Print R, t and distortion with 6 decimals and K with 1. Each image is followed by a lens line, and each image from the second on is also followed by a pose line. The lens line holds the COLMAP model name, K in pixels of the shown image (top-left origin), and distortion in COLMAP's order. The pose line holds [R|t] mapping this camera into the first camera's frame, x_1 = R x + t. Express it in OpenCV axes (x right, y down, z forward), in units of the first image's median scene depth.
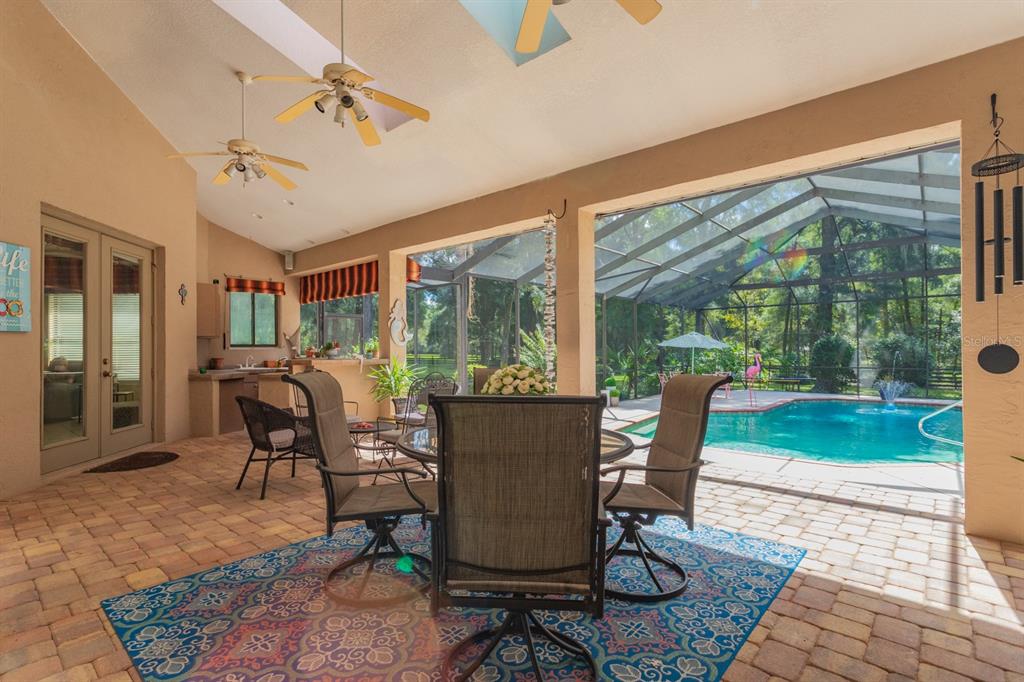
lens RADIAL K [[490.6, 0, 507.0], [0, 490.6, 346.5], [0, 0, 1]] dist [0.001087, 0.000911]
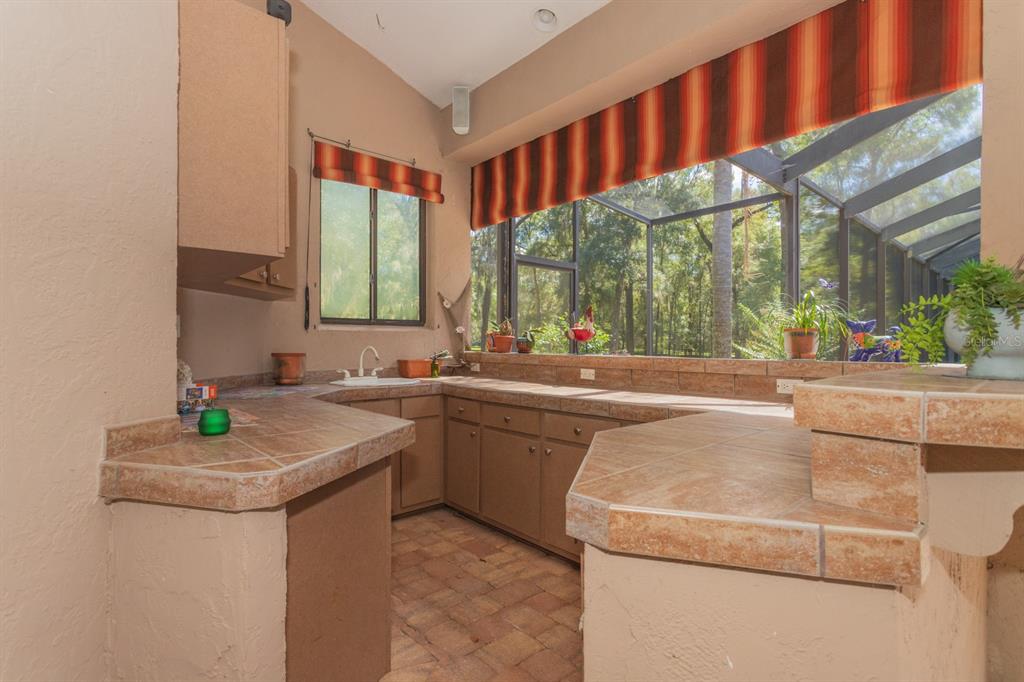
lens RADIAL K [[490.6, 0, 509.5], [0, 490.6, 343.0], [0, 0, 1]] dist [0.001087, 0.000911]
pose [[0.992710, 0.010674, -0.120050, -0.360339], [-0.010552, 0.999943, 0.001651, 0.014183], [0.120061, -0.000372, 0.992766, 0.618144]]
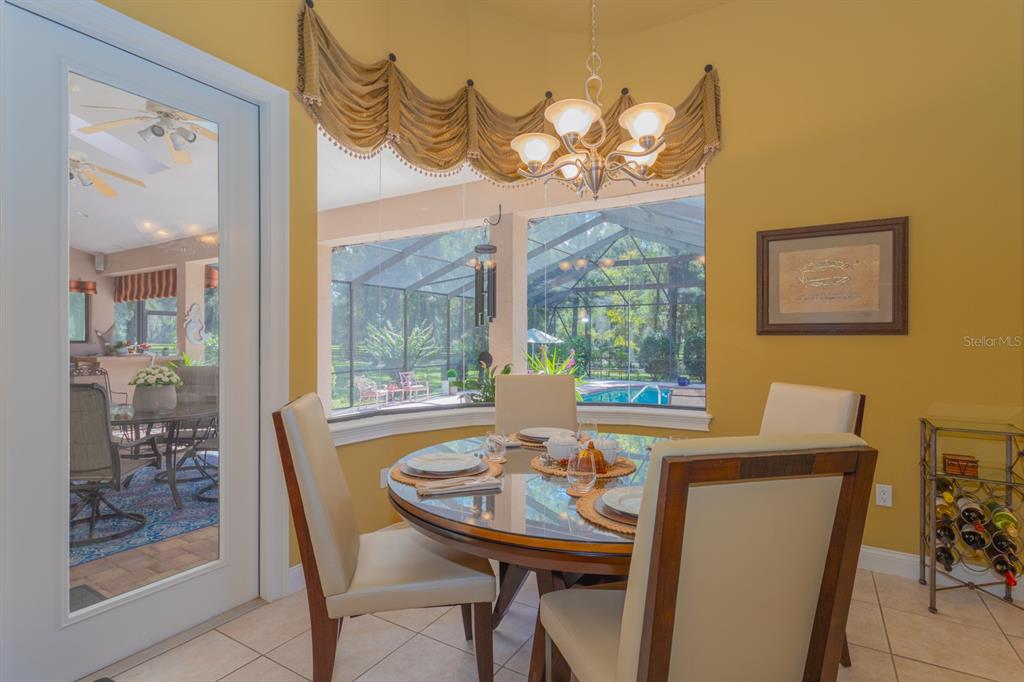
lens RADIAL K [[490.6, 0, 516.5], [0, 490.6, 339.5], [0, 0, 1]] dist [0.001087, 0.000911]
pose [[0.980352, 0.005713, 0.197174, 0.234521], [-0.006411, 0.999975, 0.002903, -0.016604], [-0.197152, -0.004110, 0.980364, -0.222417]]
